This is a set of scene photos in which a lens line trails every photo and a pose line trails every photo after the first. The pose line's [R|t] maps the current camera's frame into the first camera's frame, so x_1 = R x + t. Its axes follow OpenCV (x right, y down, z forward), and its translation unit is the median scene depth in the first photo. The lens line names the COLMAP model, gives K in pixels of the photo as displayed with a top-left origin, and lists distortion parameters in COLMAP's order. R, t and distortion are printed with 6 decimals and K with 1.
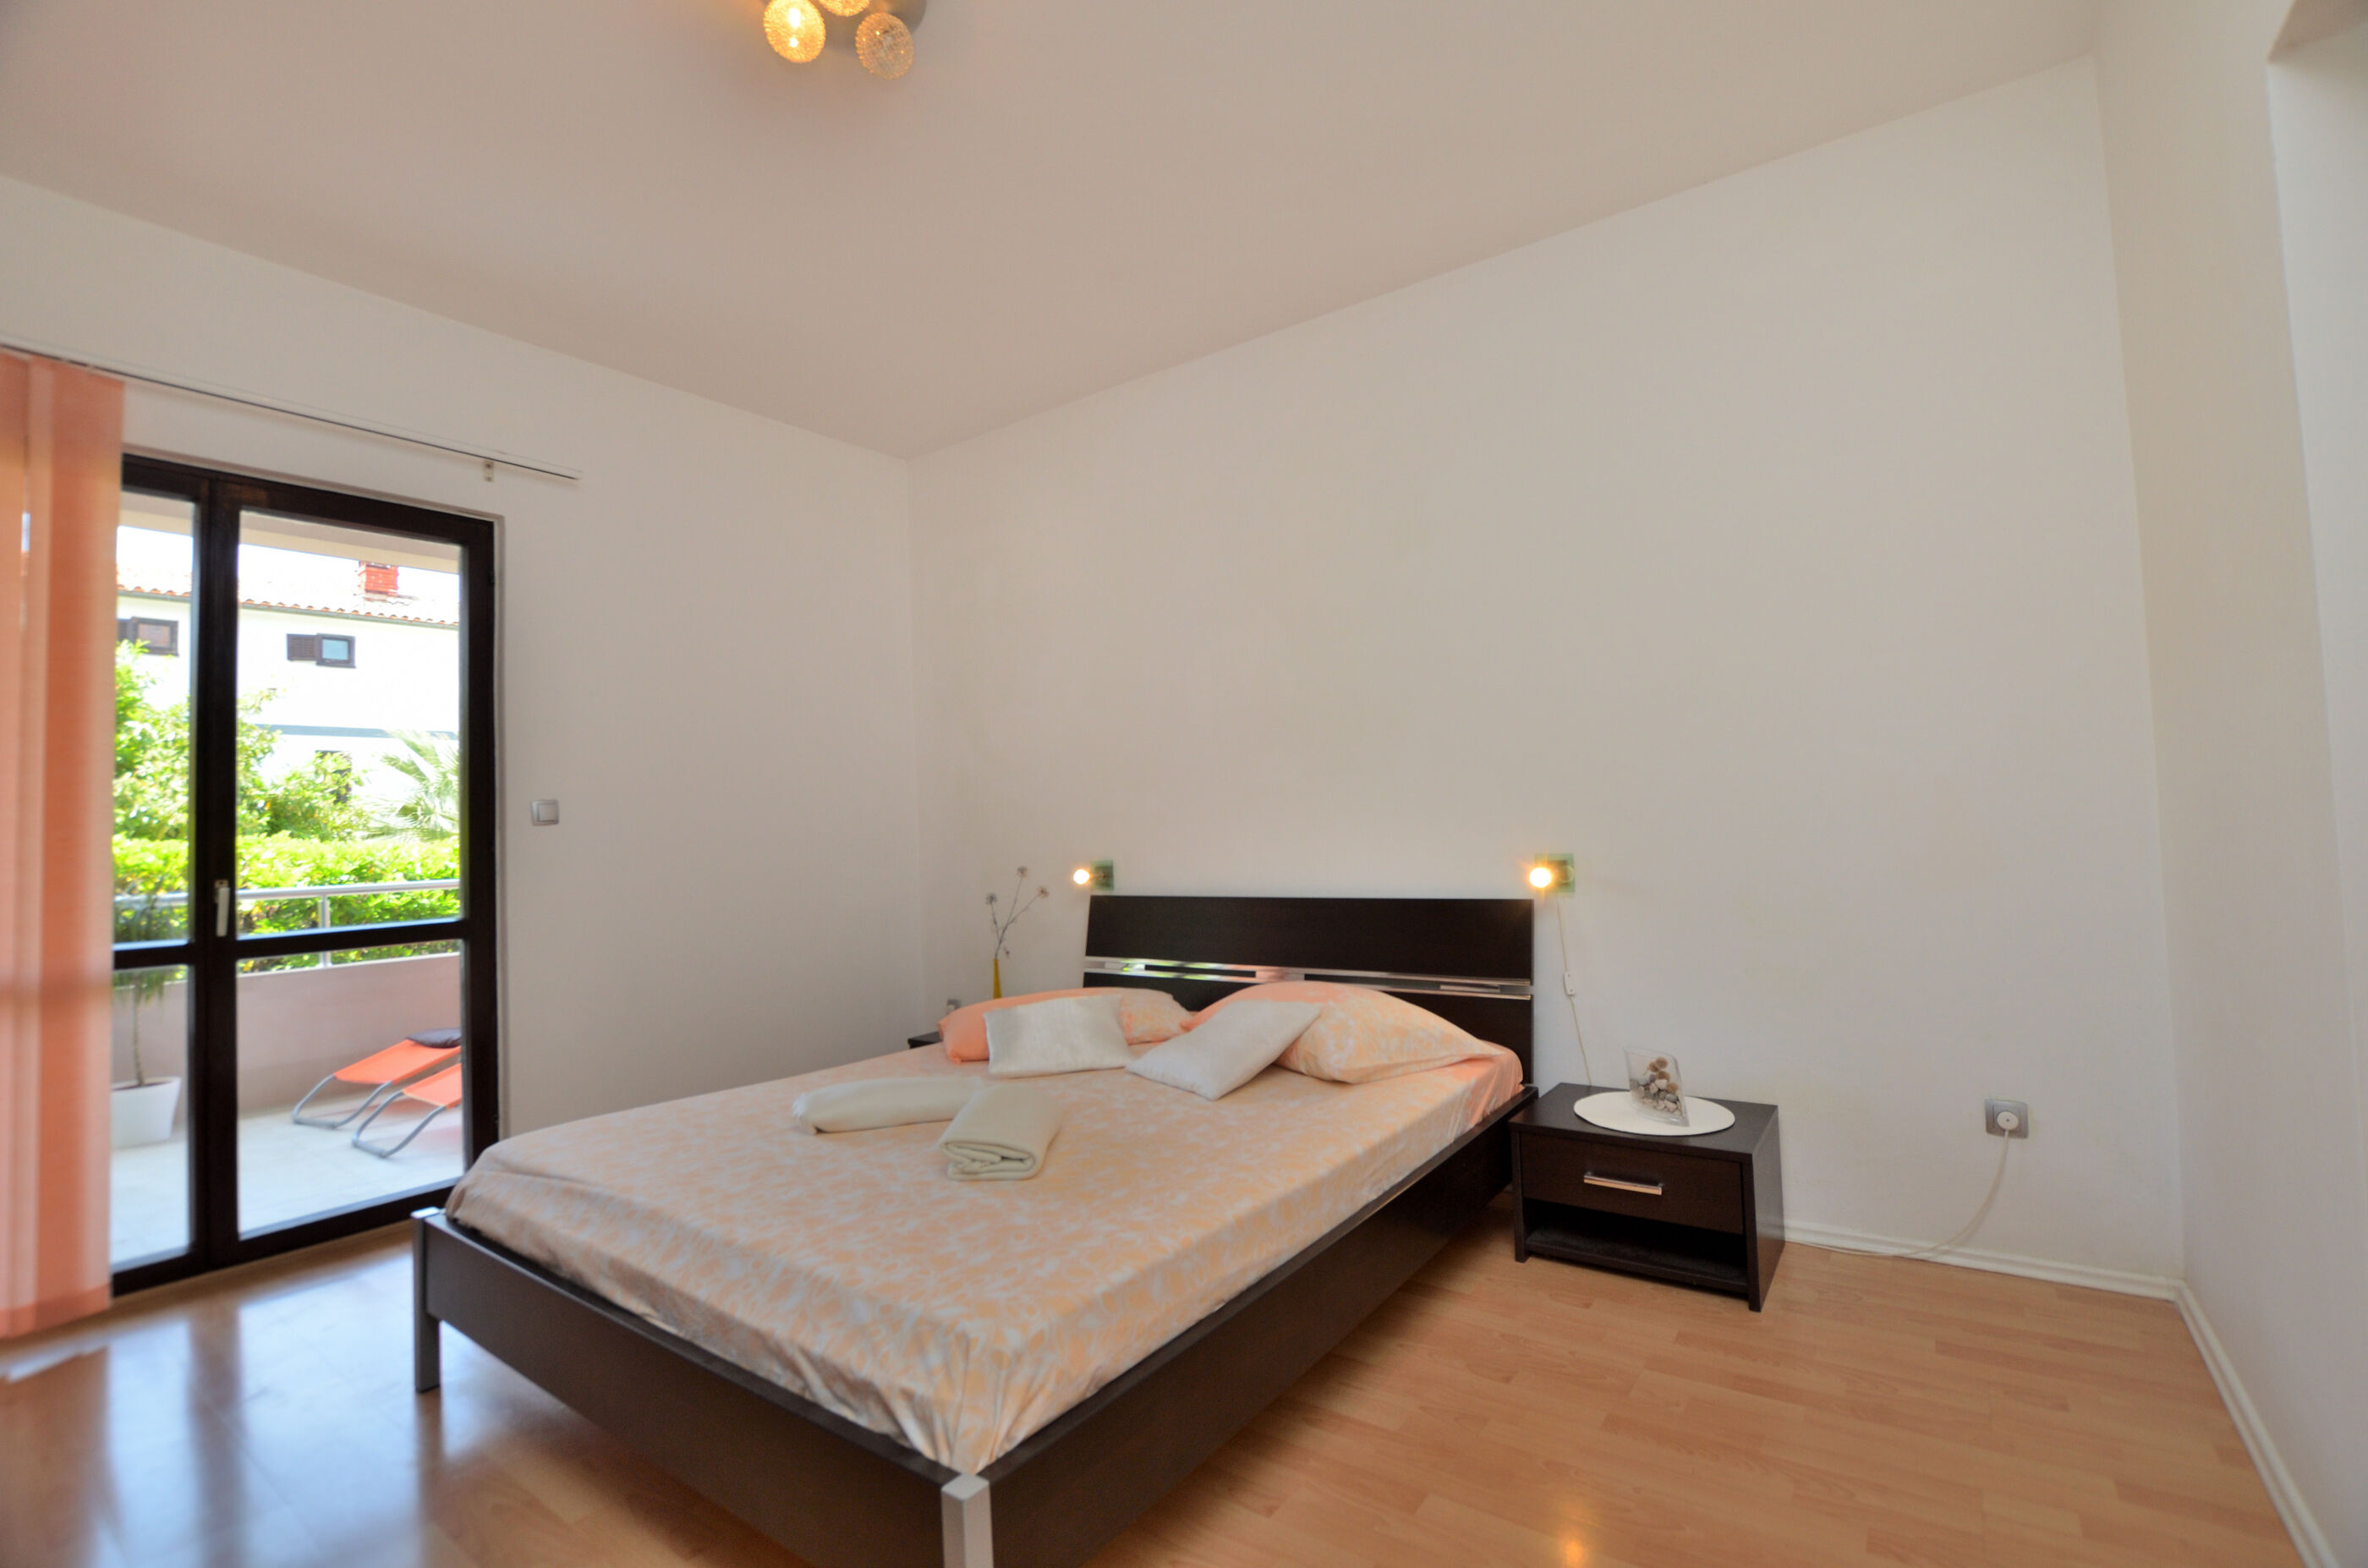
lens RADIAL K [[1046.4, 0, 1194.1], [0, 1046.4, 788.2], [0, 0, 1]] dist [-0.031756, 0.003973]
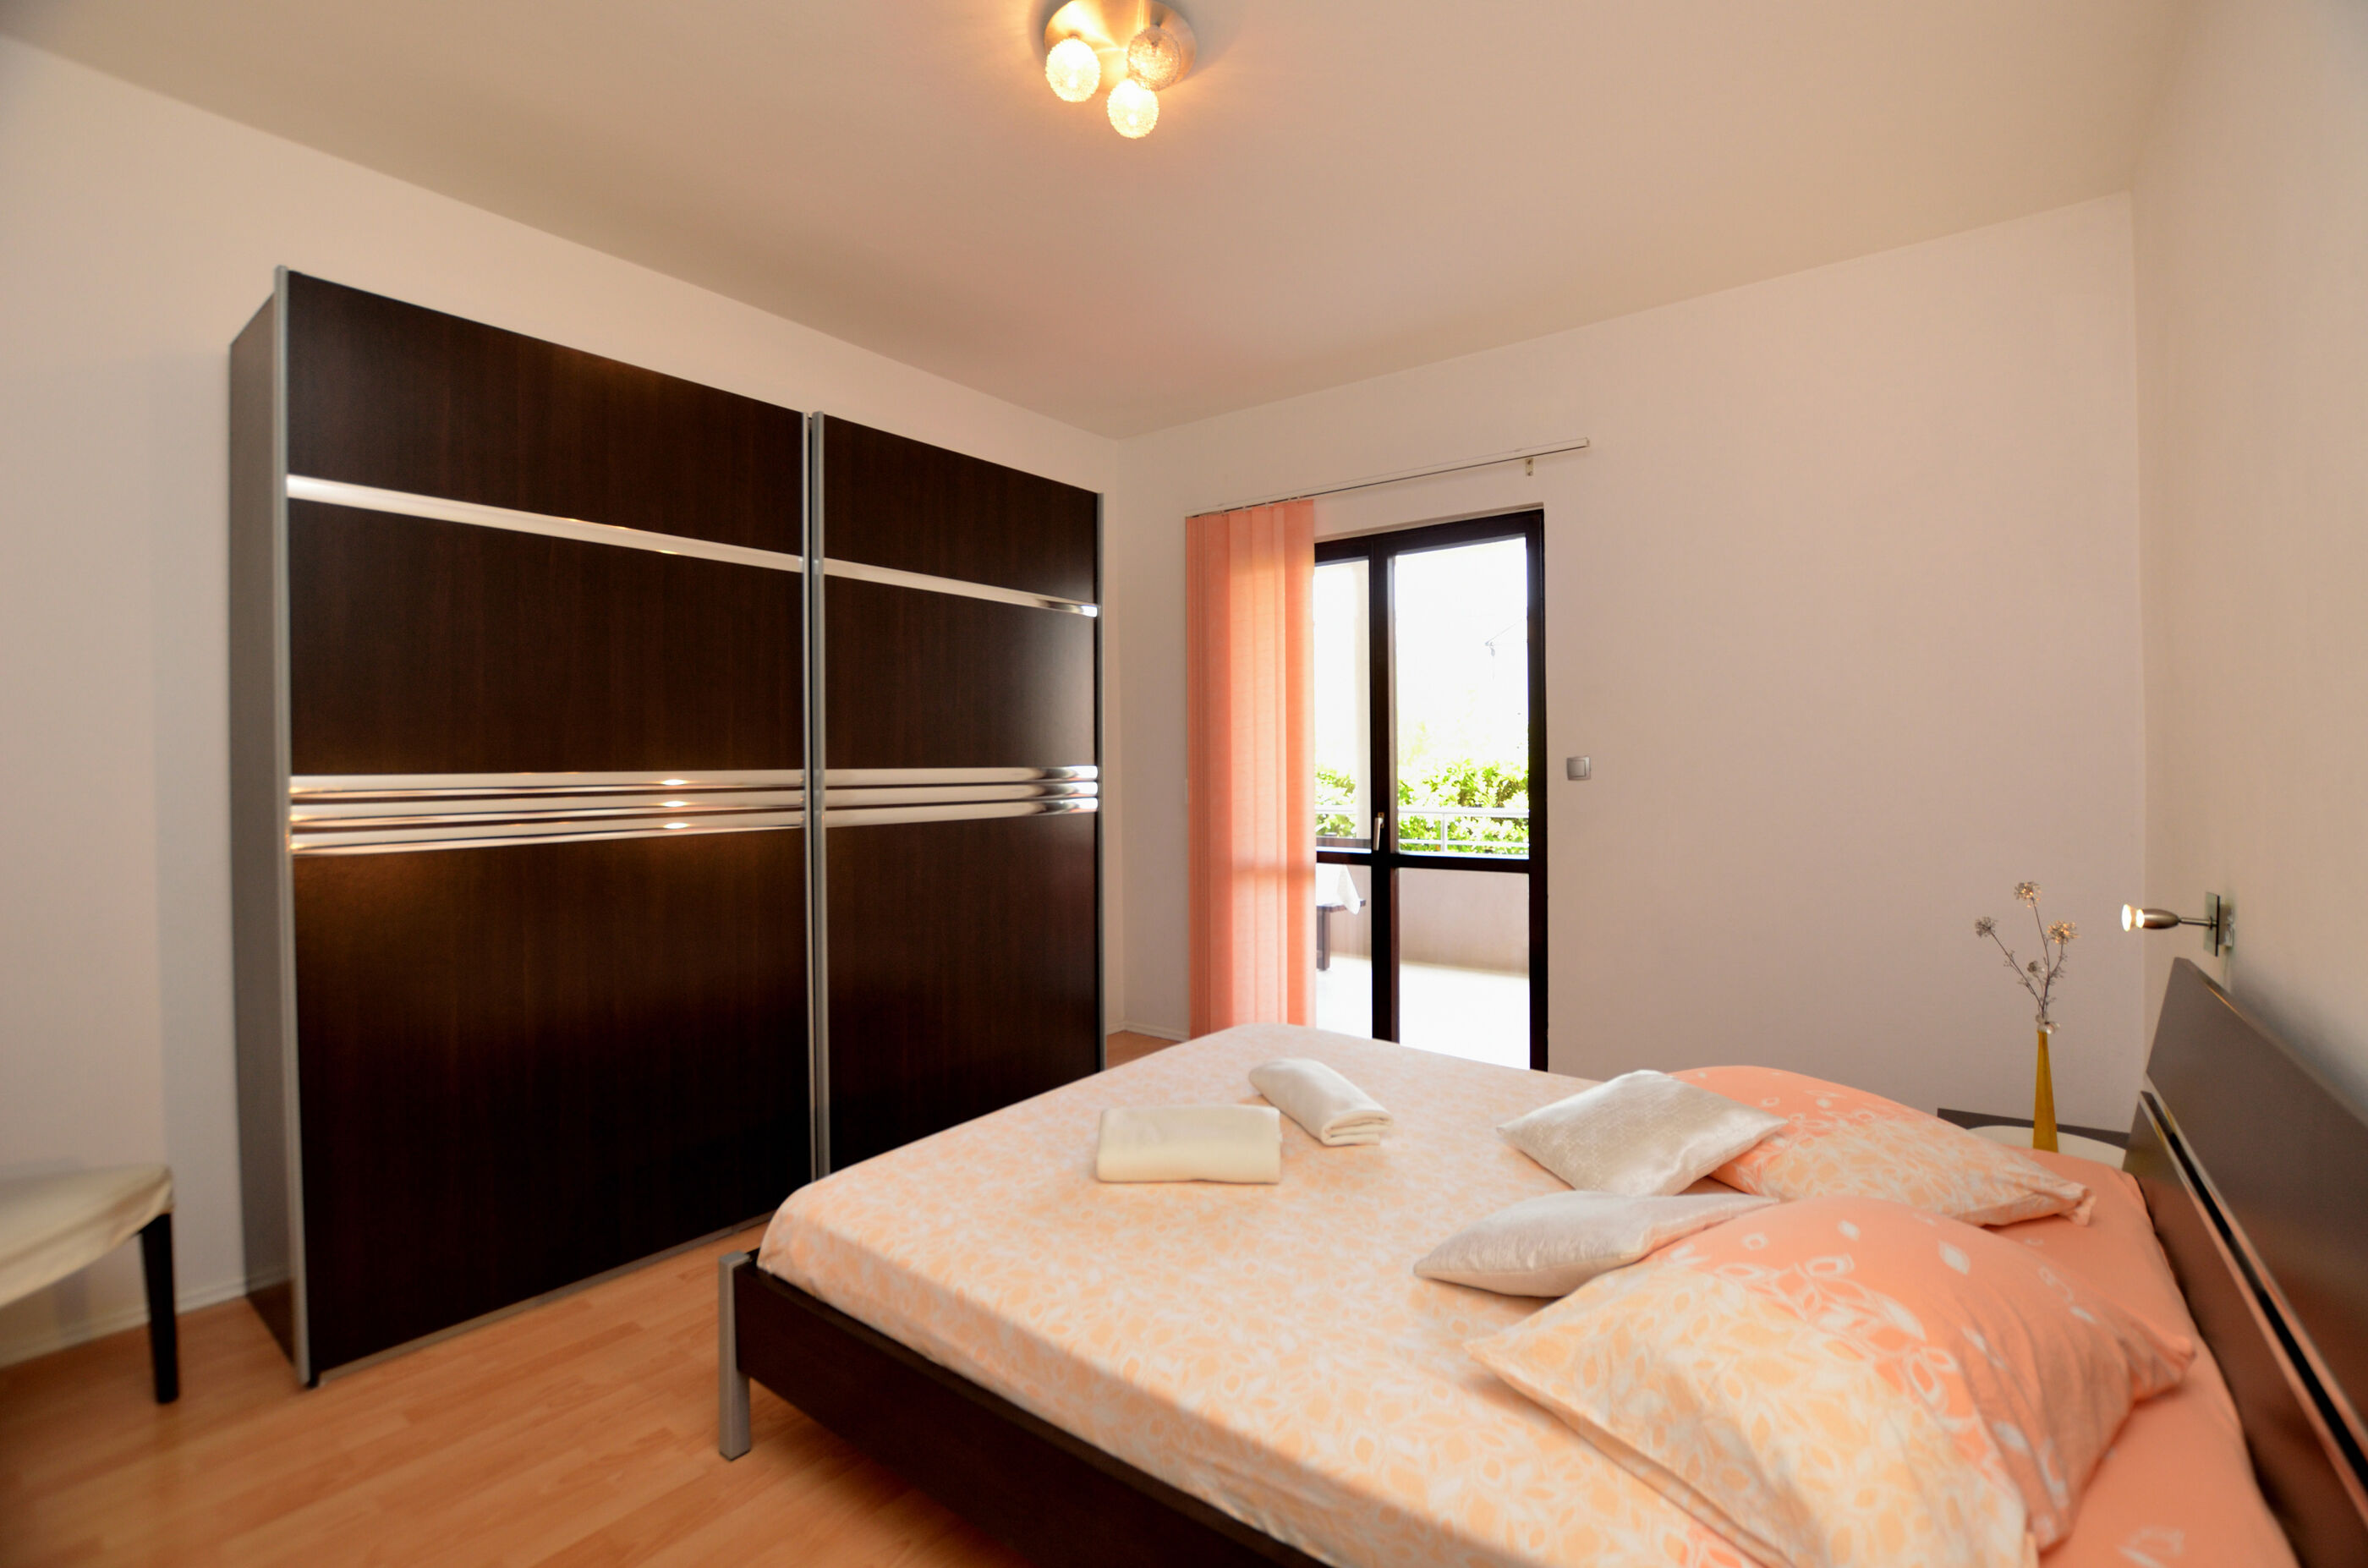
lens RADIAL K [[1046.4, 0, 1202.9], [0, 1046.4, 772.7], [0, 0, 1]] dist [-0.031756, 0.003973]
pose [[-0.017741, 0.041175, -0.998994, 0.605762], [0.044187, 0.998208, 0.040358, -0.042820], [0.998866, -0.043427, -0.019529, 0.823879]]
